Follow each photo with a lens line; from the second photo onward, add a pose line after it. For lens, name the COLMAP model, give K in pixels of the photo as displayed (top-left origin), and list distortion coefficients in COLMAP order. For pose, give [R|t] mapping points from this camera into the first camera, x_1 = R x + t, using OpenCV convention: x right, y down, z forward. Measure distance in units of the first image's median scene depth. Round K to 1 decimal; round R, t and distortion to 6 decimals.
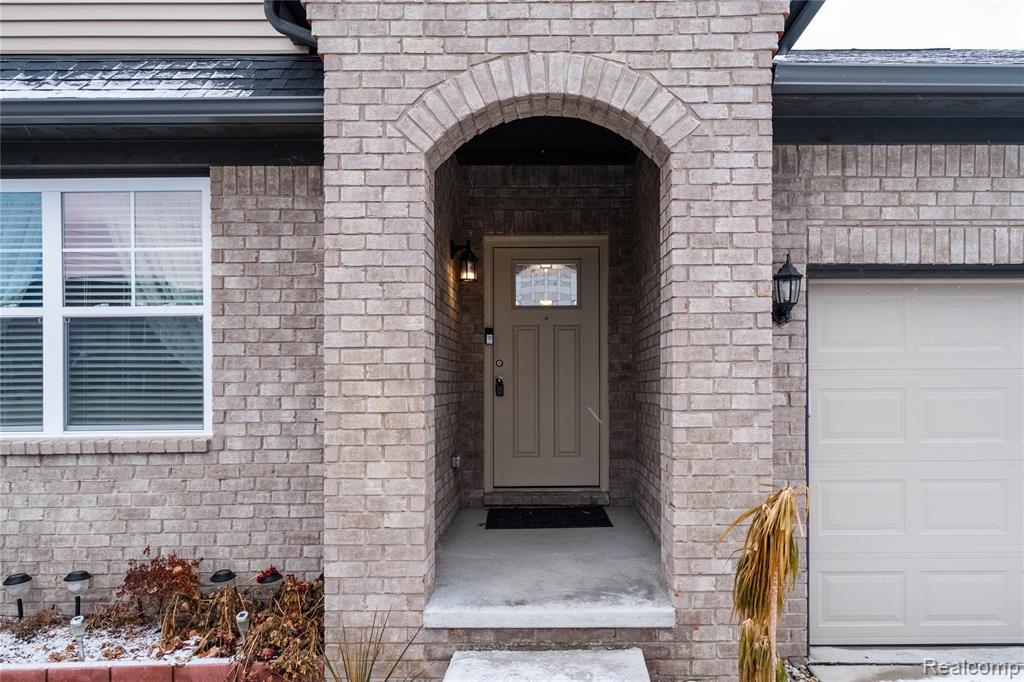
lens RADIAL K [[593.3, 0, 511.8], [0, 593.3, 336.0], [0, 0, 1]] dist [-0.000582, -0.000150]
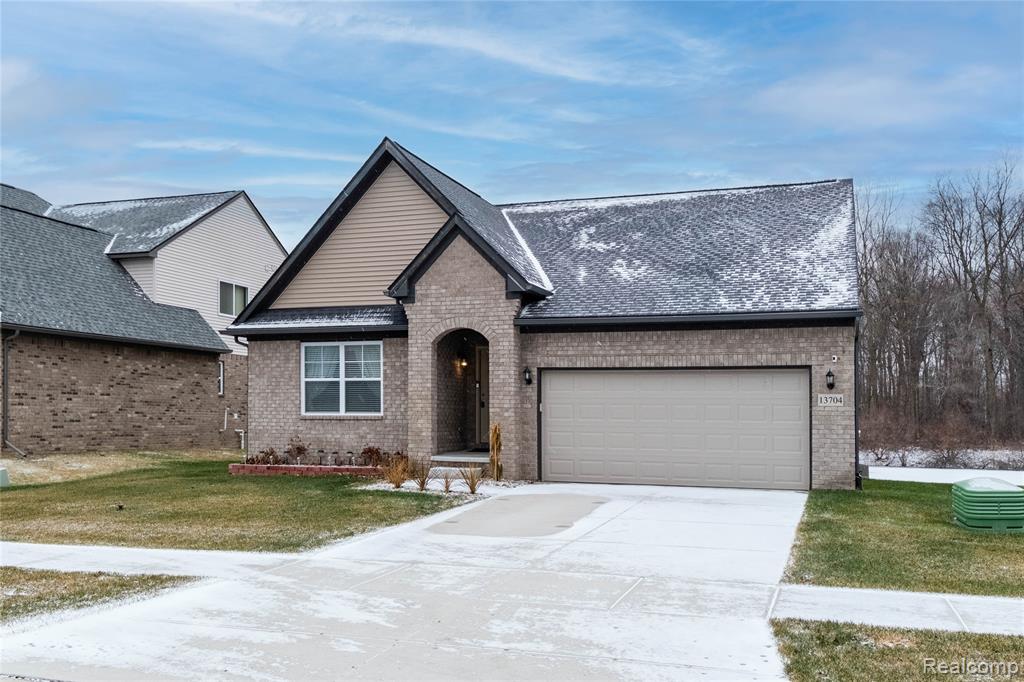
lens RADIAL K [[782.6, 0, 508.6], [0, 782.6, 314.8], [0, 0, 1]] dist [0.010862, 0.002172]
pose [[0.954345, -0.022476, -0.297858, 1.677548], [0.006998, 0.998574, -0.052929, -0.183260], [0.298623, 0.048428, 0.953142, -3.385552]]
